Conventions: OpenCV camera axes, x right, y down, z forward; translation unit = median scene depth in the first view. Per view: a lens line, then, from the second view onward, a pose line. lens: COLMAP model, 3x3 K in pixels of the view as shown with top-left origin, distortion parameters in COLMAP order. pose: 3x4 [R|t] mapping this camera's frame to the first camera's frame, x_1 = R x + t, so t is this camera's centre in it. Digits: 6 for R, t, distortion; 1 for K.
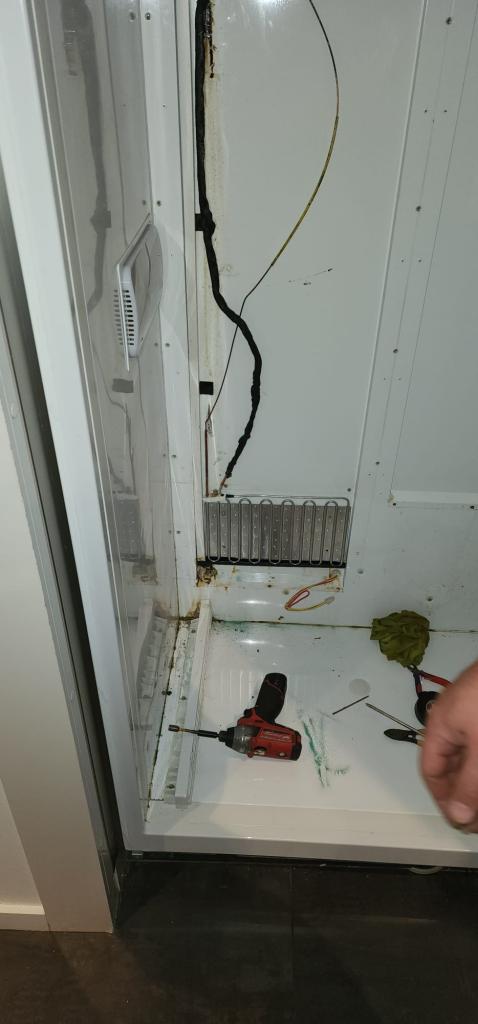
lens RADIAL K [[653.9, 0, 241.7], [0, 653.9, 508.3], [0, 0, 1]] dist [0.017909, -0.005516]
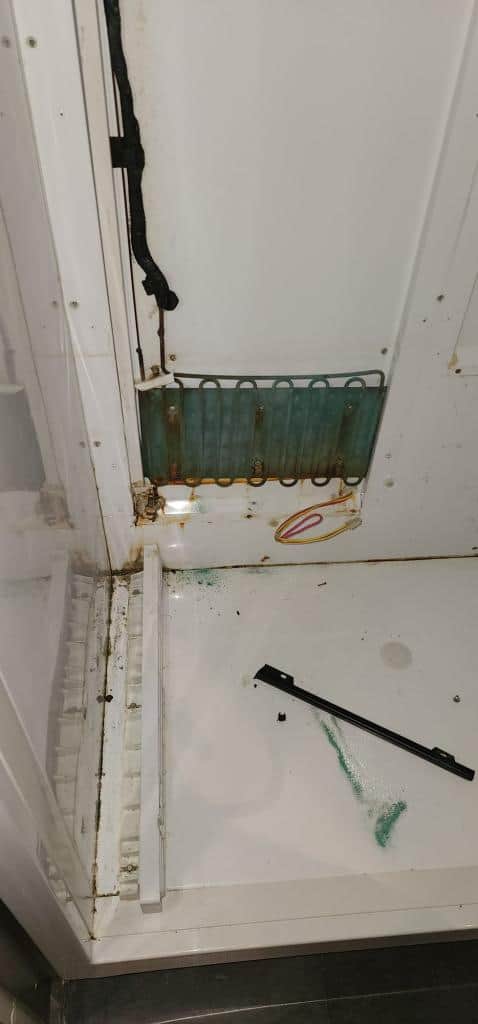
lens RADIAL K [[653.9, 0, 239.5], [0, 653.9, 516.6], [0, 0, 1]] dist [0.017909, -0.005516]
pose [[0.990440, -0.086288, 0.107625, -0.036971], [0.065838, 0.981302, 0.180866, 0.002180], [-0.121219, -0.172051, 0.977601, 0.377839]]
